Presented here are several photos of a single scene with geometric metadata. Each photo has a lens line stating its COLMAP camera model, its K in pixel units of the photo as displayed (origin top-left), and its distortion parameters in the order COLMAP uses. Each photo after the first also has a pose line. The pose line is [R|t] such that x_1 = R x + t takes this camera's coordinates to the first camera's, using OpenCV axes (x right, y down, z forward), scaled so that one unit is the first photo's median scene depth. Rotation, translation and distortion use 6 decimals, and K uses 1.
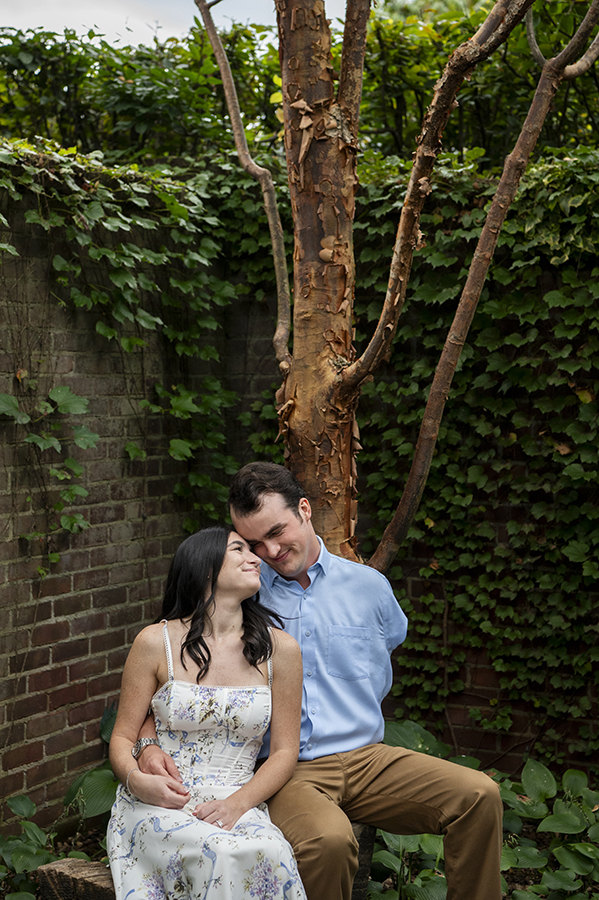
lens RADIAL K [[1712.8, 0, 301.7], [0, 1712.8, 428.7], [0, 0, 1]] dist [0.245431, -0.085640]
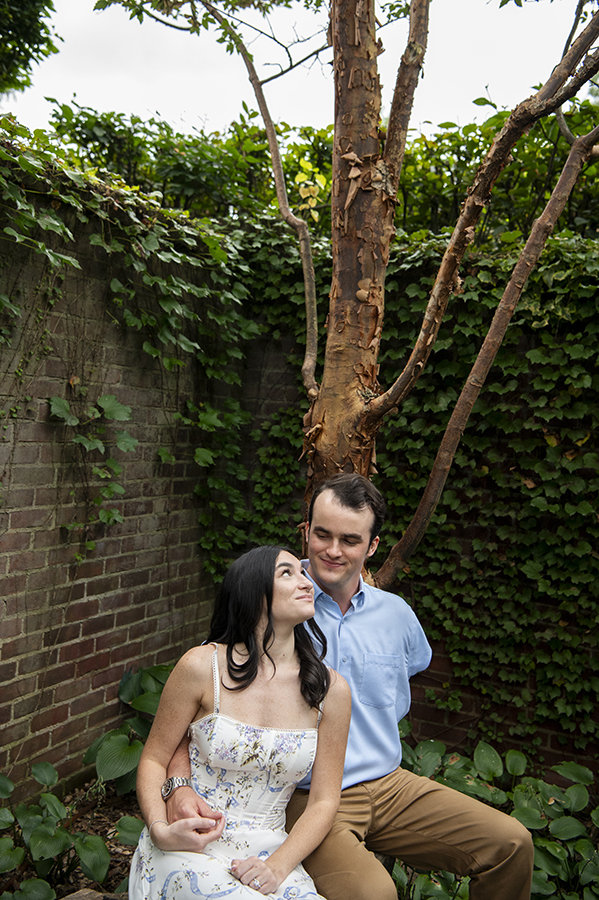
lens RADIAL K [[993.1, 0, 299.5], [0, 993.1, 450.0], [0, 0, 1]] dist [0.042346, 0.028293]
pose [[0.994508, 0.080314, 0.067110, -0.054348], [-0.081054, 0.996674, 0.008384, -0.004056], [-0.066214, -0.013777, 0.997710, 0.329447]]
